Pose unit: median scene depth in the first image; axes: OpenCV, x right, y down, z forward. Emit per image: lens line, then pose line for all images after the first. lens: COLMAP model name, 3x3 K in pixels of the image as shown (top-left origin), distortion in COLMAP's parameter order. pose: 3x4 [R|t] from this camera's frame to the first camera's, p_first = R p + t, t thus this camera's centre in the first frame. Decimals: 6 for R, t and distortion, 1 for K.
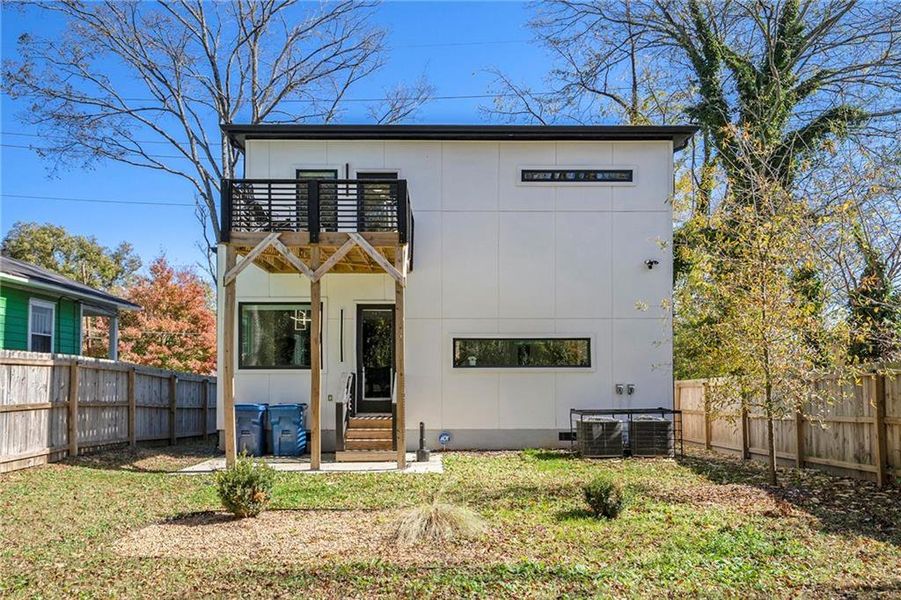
lens RADIAL K [[735.8, 0, 450.5], [0, 735.8, 300.0], [0, 0, 1]] dist [-0.003217, -0.001211]
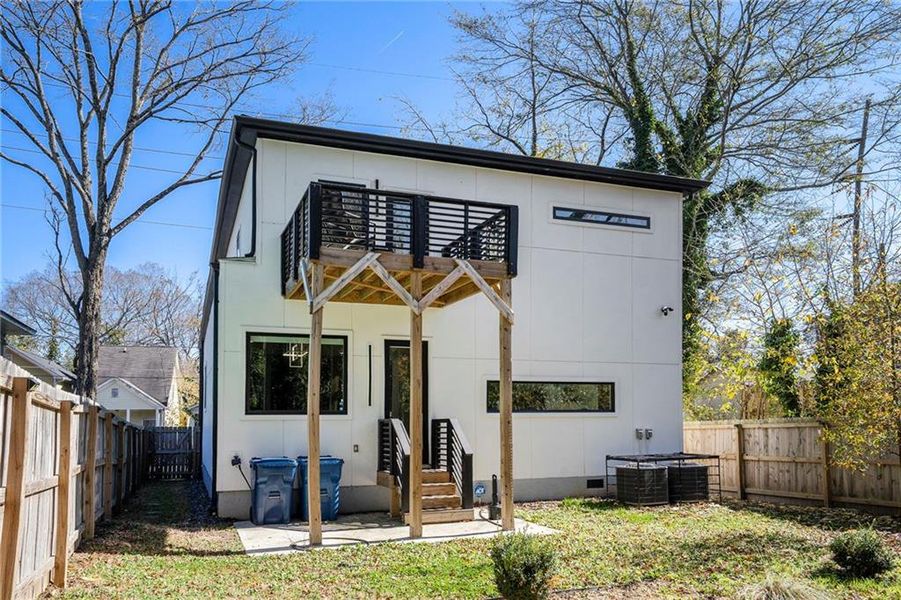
lens RADIAL K [[723.6, 0, 450.7], [0, 723.6, 316.1], [0, 0, 1]] dist [-0.003601, -0.000915]
pose [[0.932792, 0.047137, 0.357320, -0.370748], [-0.037331, 0.998714, -0.034295, 0.004243], [-0.358477, 0.018651, 0.933352, 0.172310]]
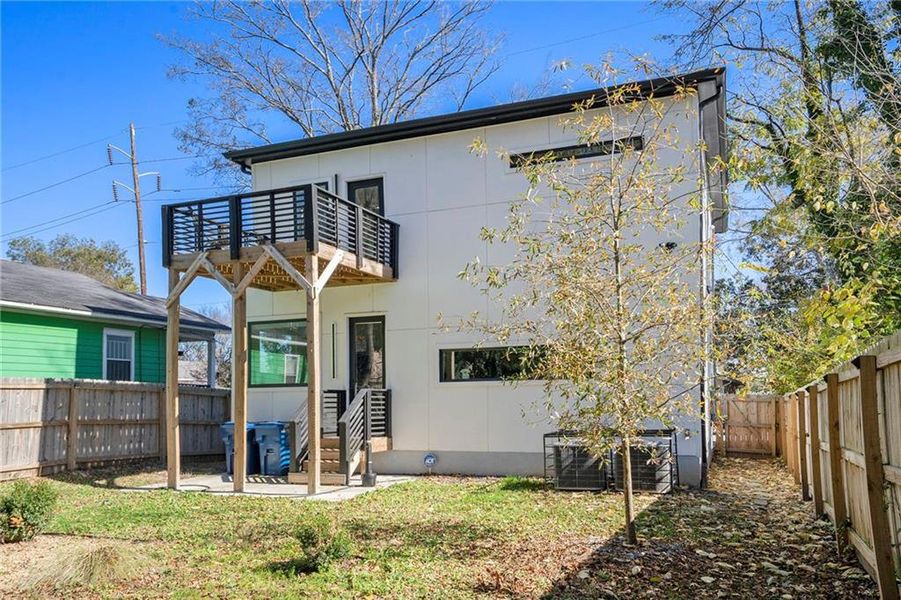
lens RADIAL K [[726.2, 0, 450.5], [0, 726.2, 300.0], [0, 0, 1]] dist [-0.000261, -0.001180]
pose [[0.913784, -0.064363, -0.401069, 0.384198], [0.057704, 0.997922, -0.028675, 0.017715], [0.402081, 0.003060, 0.915599, 0.189832]]
